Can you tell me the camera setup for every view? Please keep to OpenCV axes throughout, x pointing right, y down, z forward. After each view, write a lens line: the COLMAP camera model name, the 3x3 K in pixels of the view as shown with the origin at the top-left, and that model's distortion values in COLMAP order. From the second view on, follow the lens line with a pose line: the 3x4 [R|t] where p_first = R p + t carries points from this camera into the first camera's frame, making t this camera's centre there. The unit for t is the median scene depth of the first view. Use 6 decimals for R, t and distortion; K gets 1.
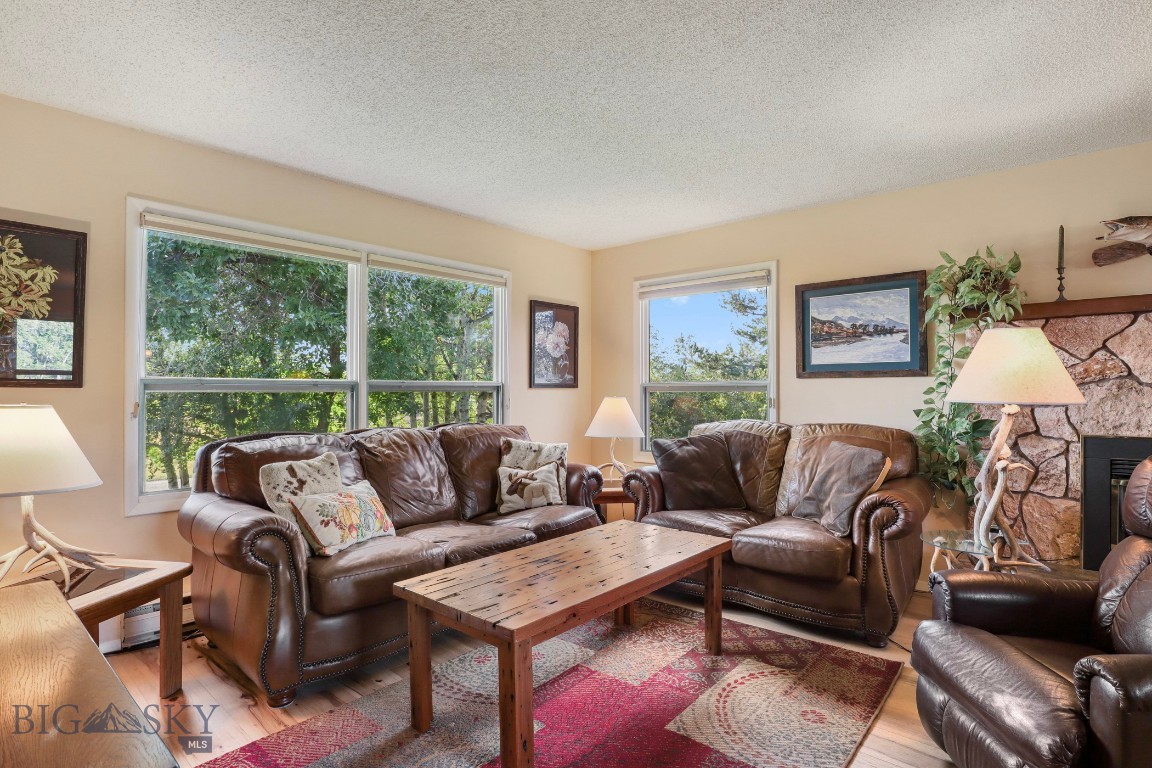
lens RADIAL K [[582.2, 0, 576.0], [0, 582.2, 384.0], [0, 0, 1]] dist [-0.037515, 0.001290]
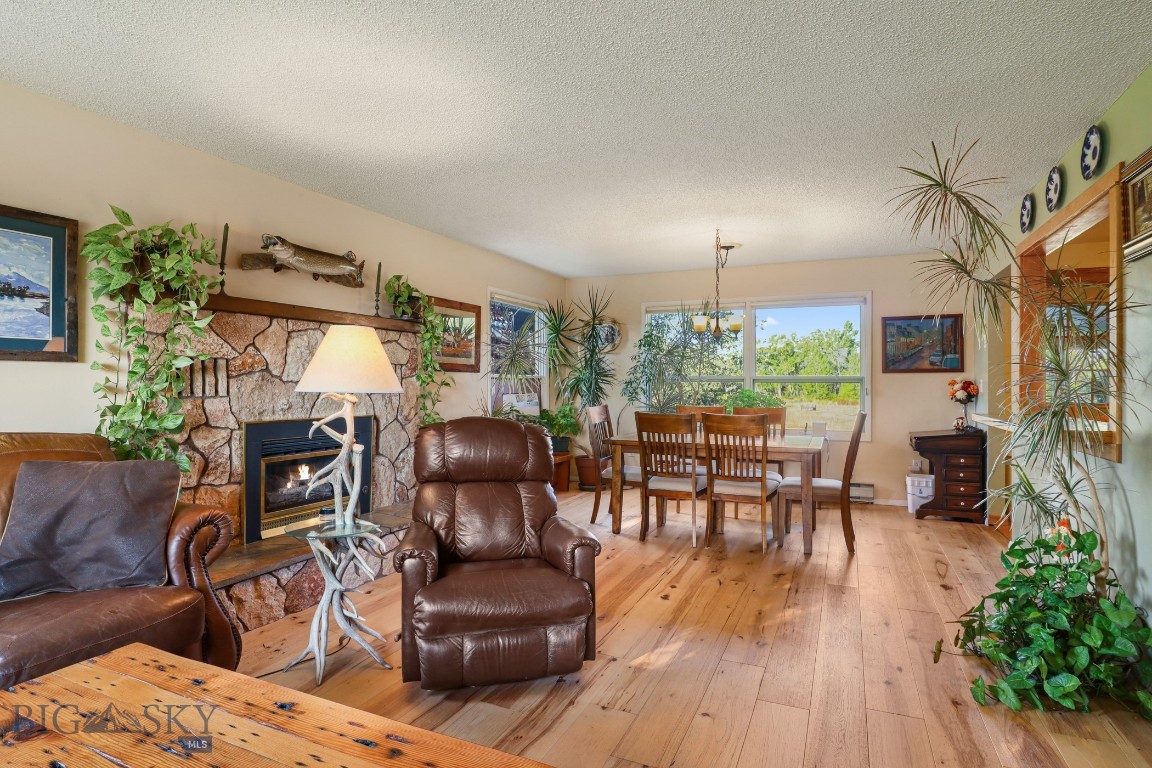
lens RADIAL K [[592.2, 0, 576.0], [0, 592.2, 384.0], [0, 0, 1]] dist [-0.028538, 0.000708]
pose [[-0.295383, 0.001764, 0.955377, -0.364428], [-0.010900, 0.999927, -0.005216, 0.014559], [-0.955317, -0.011954, -0.295342, 0.700339]]
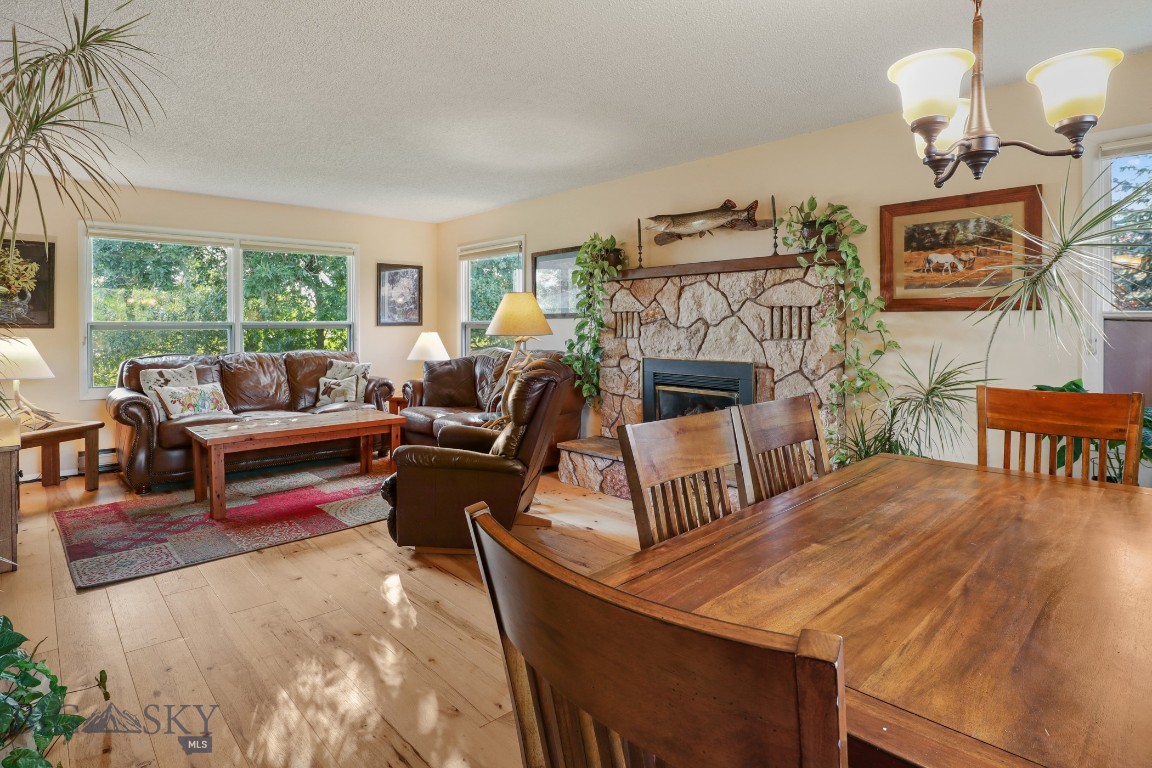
lens RADIAL K [[606.0, 0, 576.9], [0, 606.0, 321.6], [0, 0, 1]] dist [-0.027704, 0.001017]
pose [[0.995039, -0.004183, -0.099396, 0.855320], [0.004967, 0.999958, 0.007646, -0.018316], [0.099360, -0.008102, 0.995019, -0.631230]]
